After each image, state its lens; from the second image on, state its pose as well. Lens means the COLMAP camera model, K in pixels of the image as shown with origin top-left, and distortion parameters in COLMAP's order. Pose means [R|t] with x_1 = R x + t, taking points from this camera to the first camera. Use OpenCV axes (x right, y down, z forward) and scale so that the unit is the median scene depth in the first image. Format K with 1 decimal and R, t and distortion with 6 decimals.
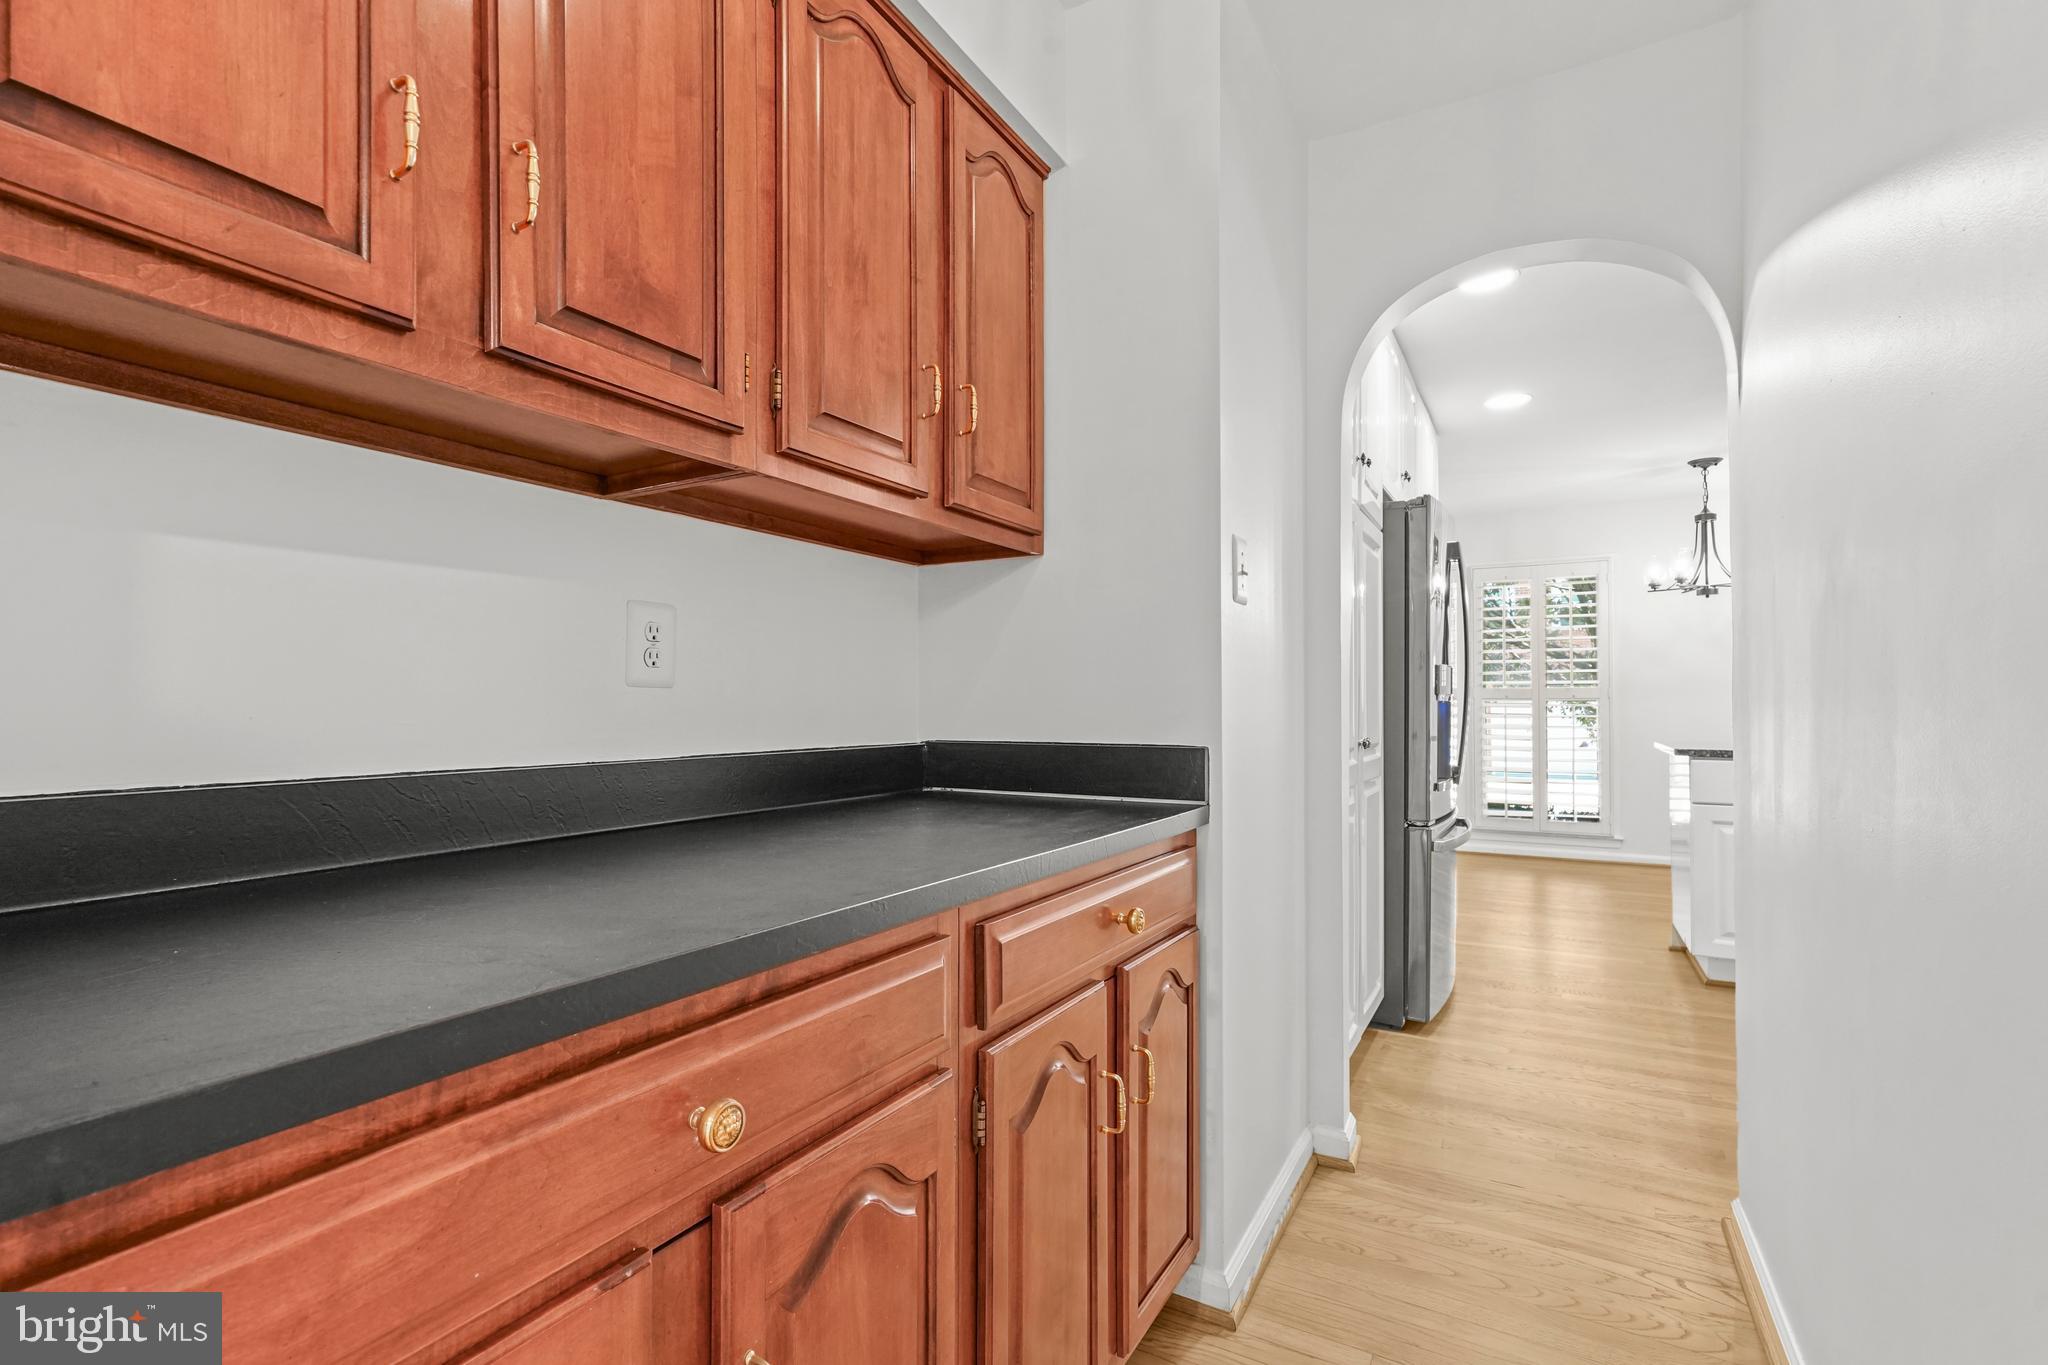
lens RADIAL K [[946.1, 0, 1024.9], [0, 946.1, 688.0], [0, 0, 1]] dist [-0.001000, 0.008168]
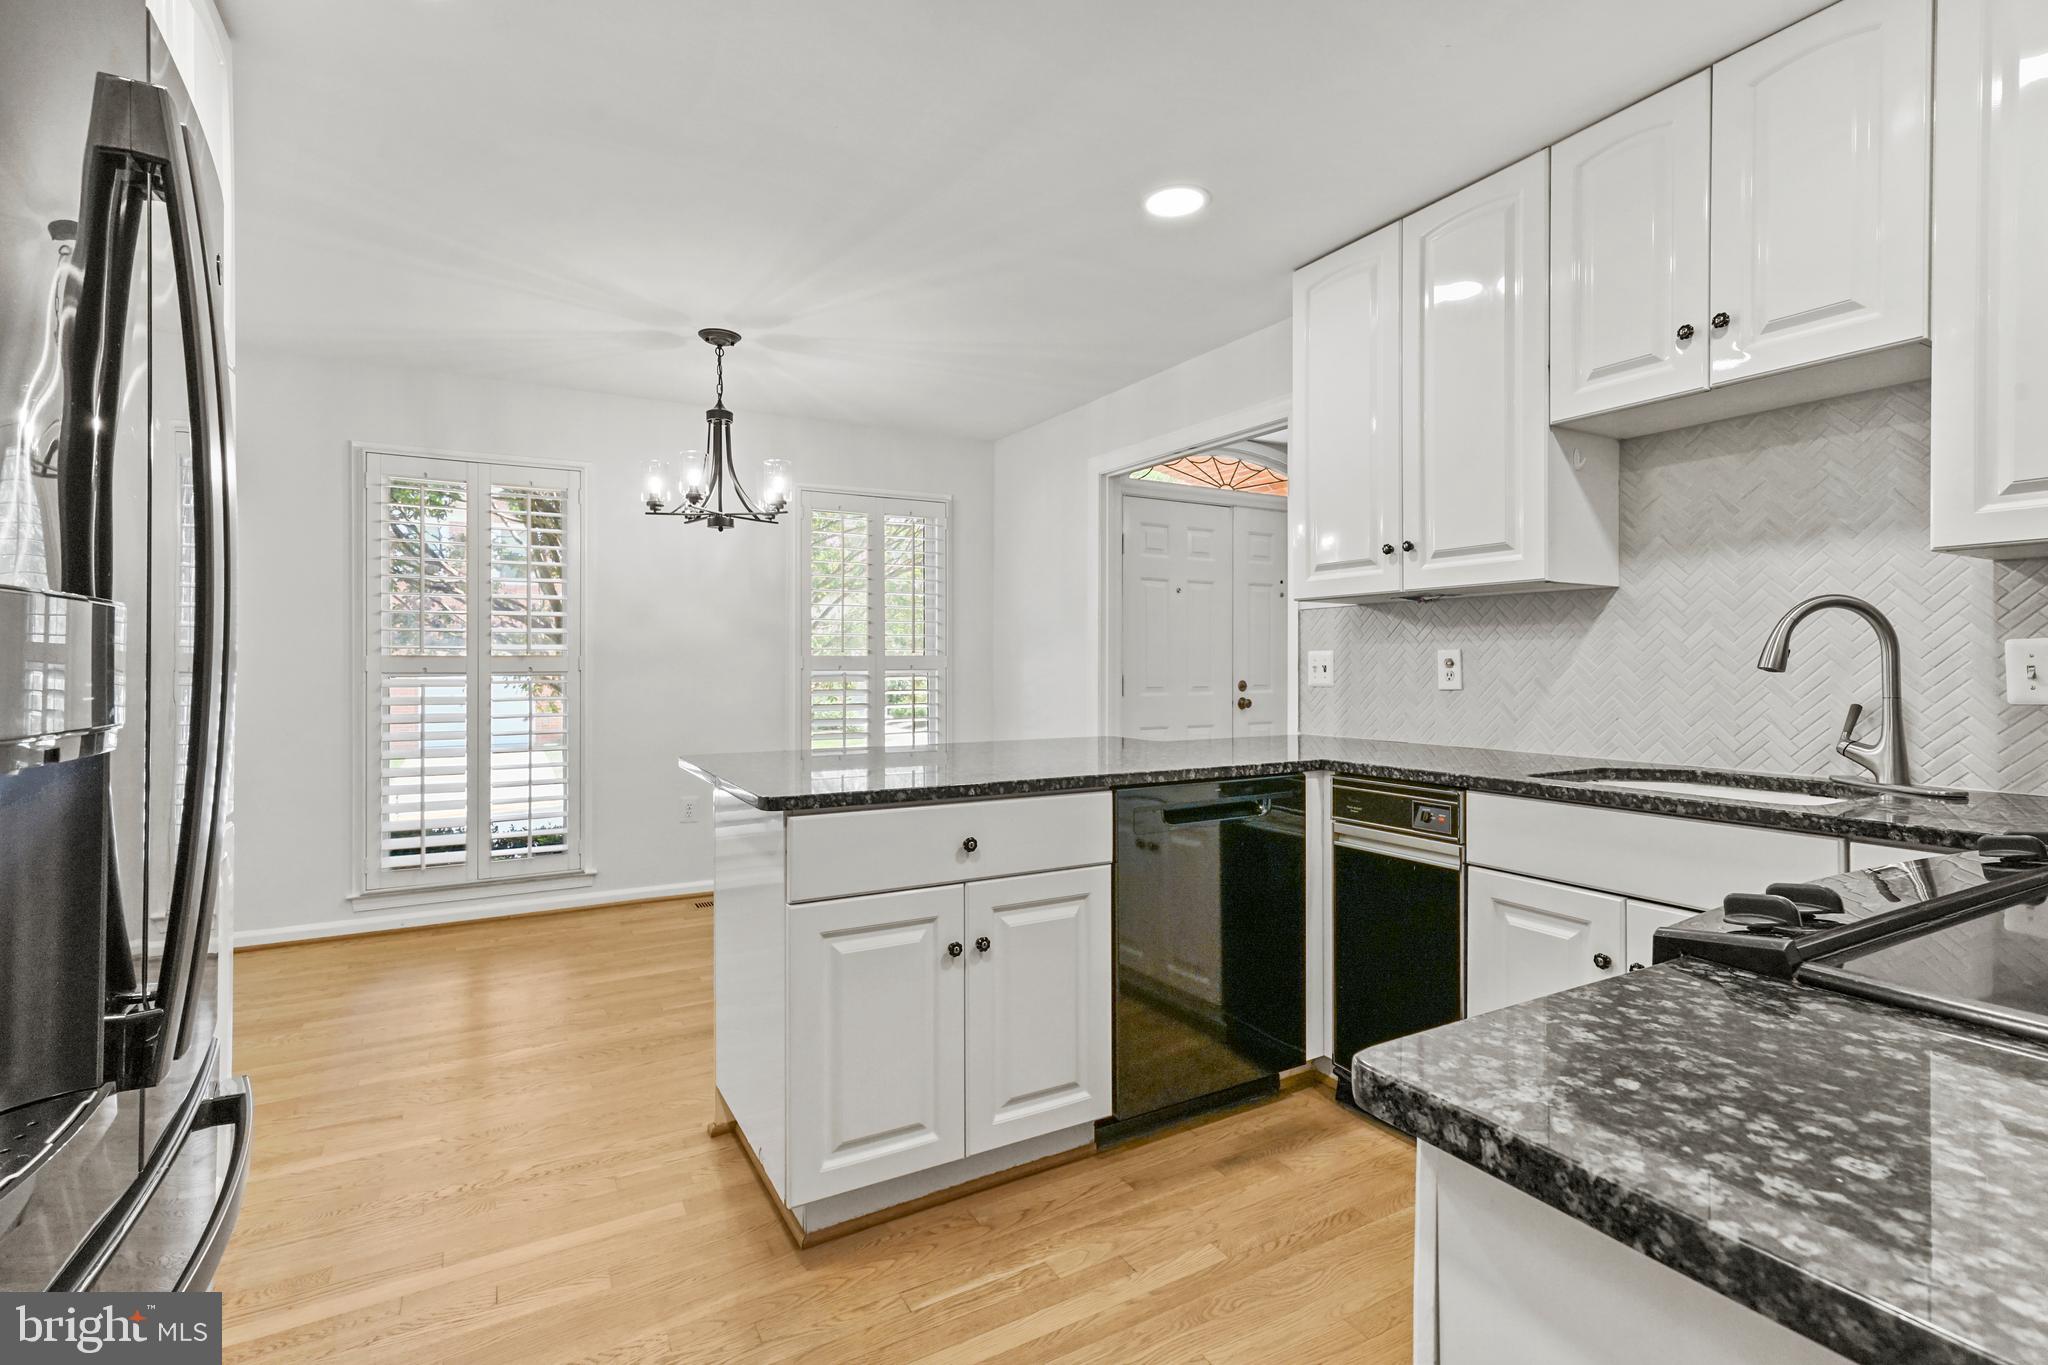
lens RADIAL K [[946.1, 0, 1024.9], [0, 946.1, 660.9], [0, 0, 1]] dist [-0.001000, 0.008168]
pose [[0.522915, -0.000541, 0.852385, 0.237397], [-0.012143, 0.999894, 0.008085, -0.007056], [-0.852299, -0.014578, 0.522852, 0.435792]]
